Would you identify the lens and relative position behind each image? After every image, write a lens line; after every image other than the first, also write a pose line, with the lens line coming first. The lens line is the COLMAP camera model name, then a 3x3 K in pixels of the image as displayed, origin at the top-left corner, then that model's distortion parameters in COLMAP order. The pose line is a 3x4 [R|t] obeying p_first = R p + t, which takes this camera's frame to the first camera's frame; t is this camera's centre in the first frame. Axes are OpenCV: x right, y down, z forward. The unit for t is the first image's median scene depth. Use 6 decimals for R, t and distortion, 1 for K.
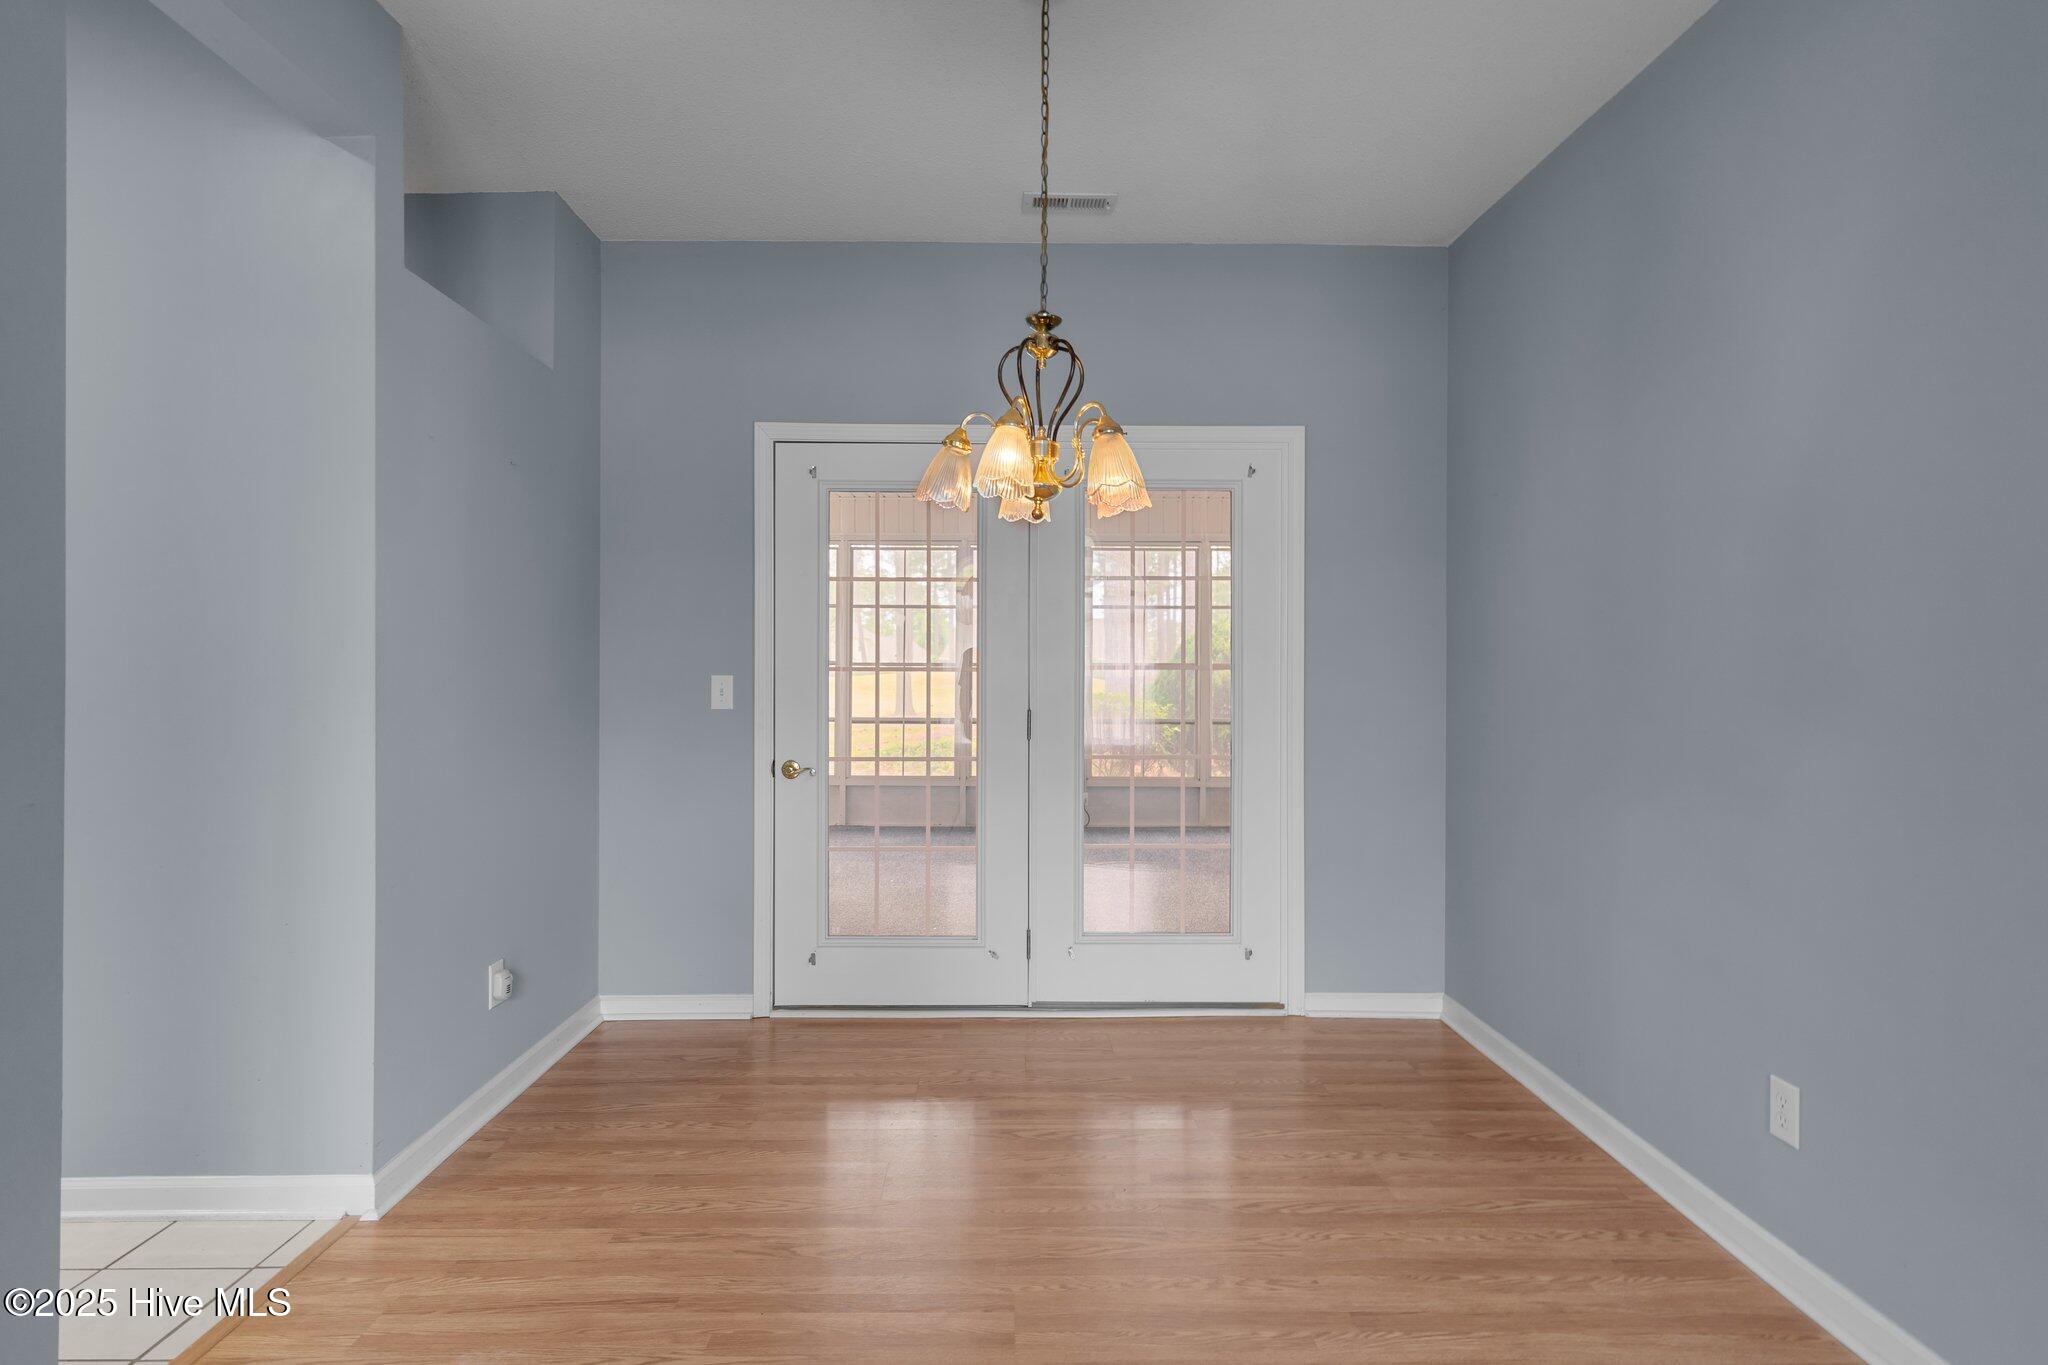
lens RADIAL K [[1114.1, 0, 1029.2], [0, 1114.1, 678.0], [0, 0, 1]] dist [-0.001155, -0.000032]
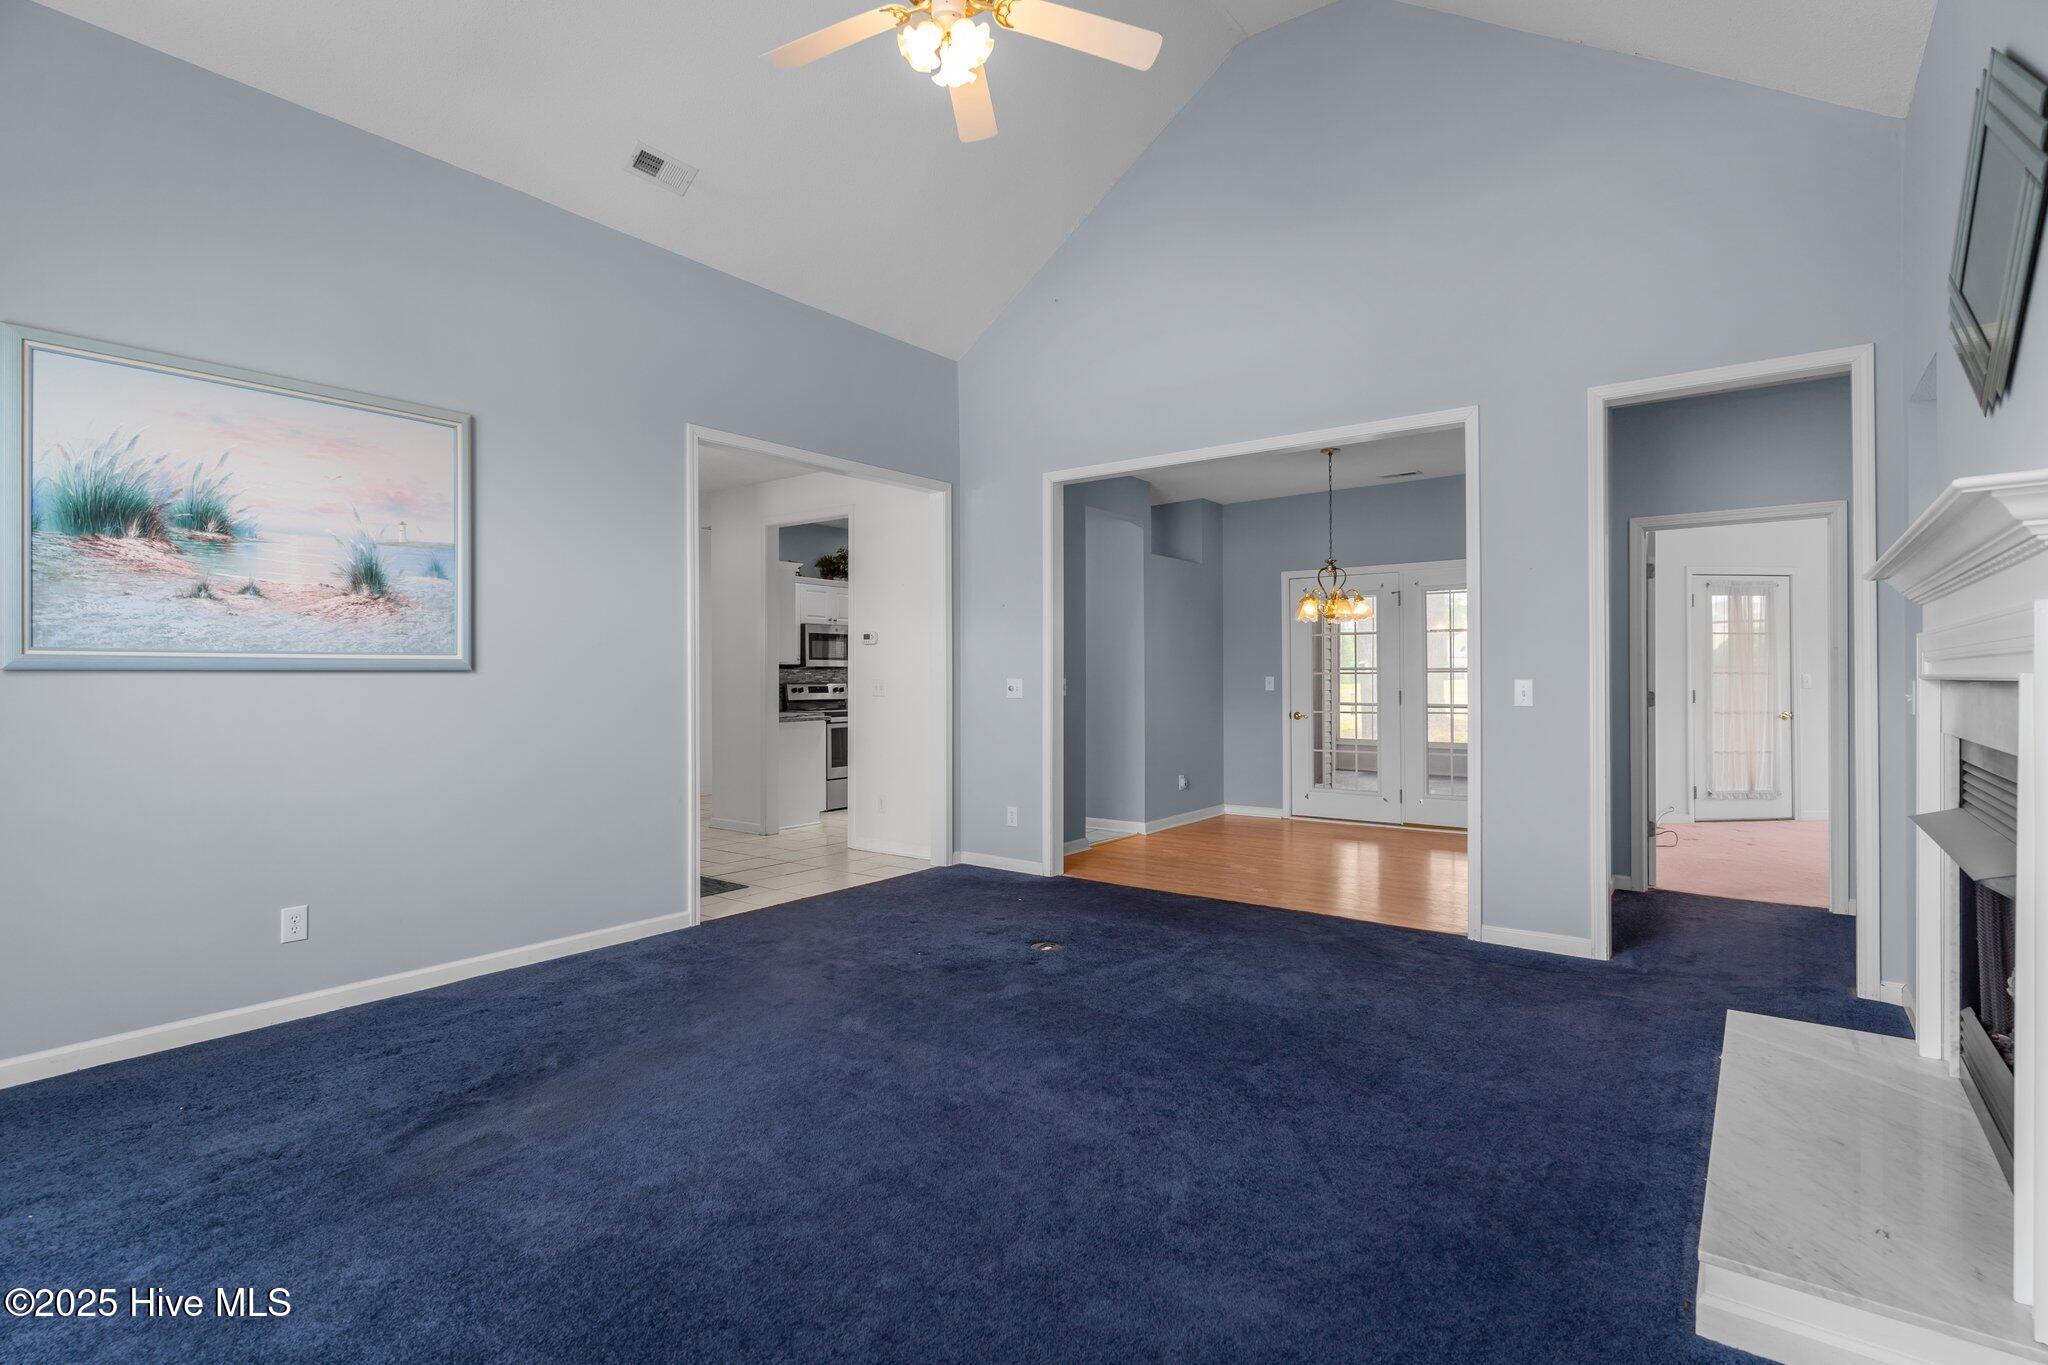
lens RADIAL K [[982.2, 0, 1013.7], [0, 982.2, 667.2], [0, 0, 1]] dist [0.002947, -0.001883]
pose [[0.778936, -0.009721, -0.627028, 0.641718], [0.001754, 0.999910, -0.013323, 0.004677], [0.627101, 0.009278, 0.778883, -1.036949]]
